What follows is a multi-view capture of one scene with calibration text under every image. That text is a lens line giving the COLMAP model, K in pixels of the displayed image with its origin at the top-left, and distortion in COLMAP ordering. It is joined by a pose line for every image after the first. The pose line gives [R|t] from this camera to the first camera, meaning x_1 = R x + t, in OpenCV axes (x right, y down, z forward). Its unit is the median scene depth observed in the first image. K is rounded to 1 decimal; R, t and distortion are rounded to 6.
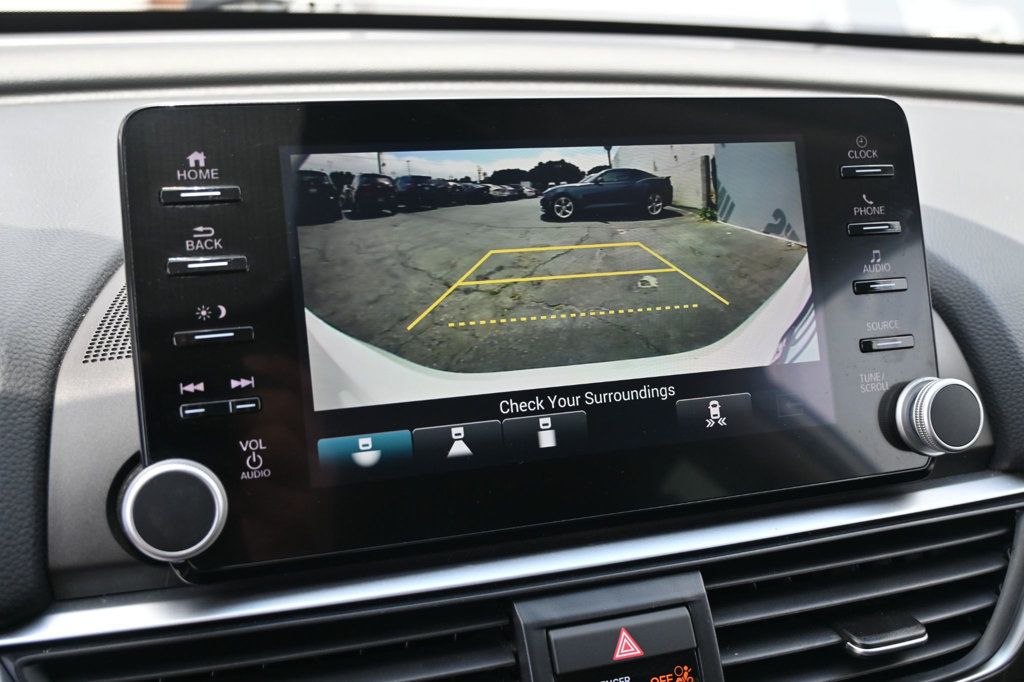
lens RADIAL K [[1090.9, 0, 512.0], [0, 1090.9, 341.0], [0, 0, 1]] dist [-0.006034, -0.021996]
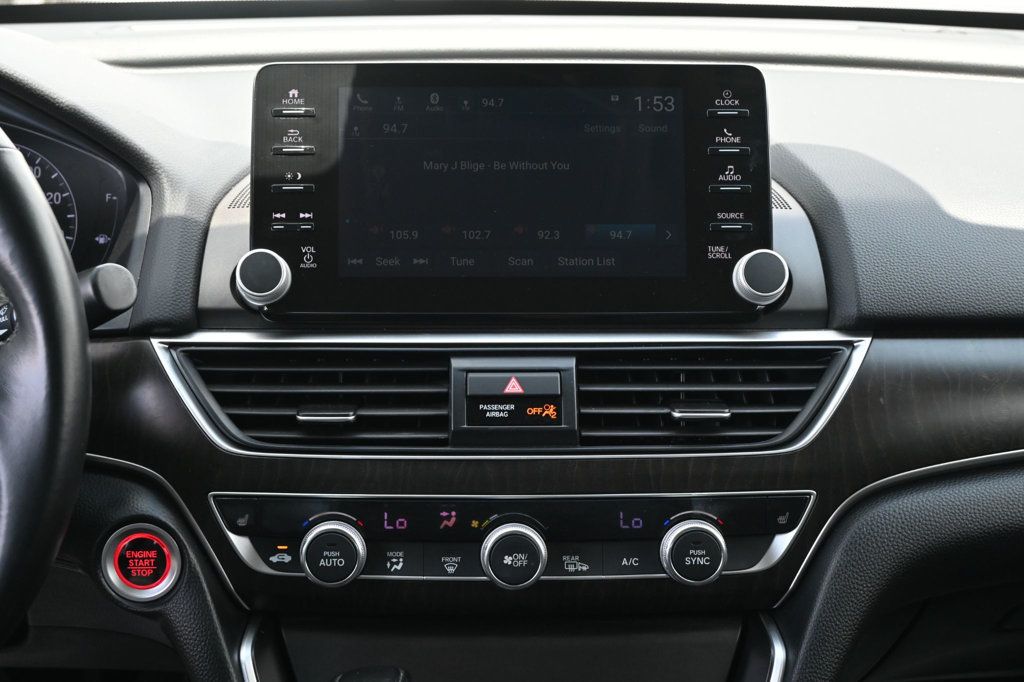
lens RADIAL K [[1930.9, 0, 512.0], [0, 1930.9, 341.0], [0, 0, 1]] dist [-0.029154, -0.021051]
pose [[0.956976, 0.046484, -0.286419, 0.993726], [-0.074009, 0.993540, -0.086030, 0.490320], [0.280570, 0.103526, 0.954234, -1.910907]]
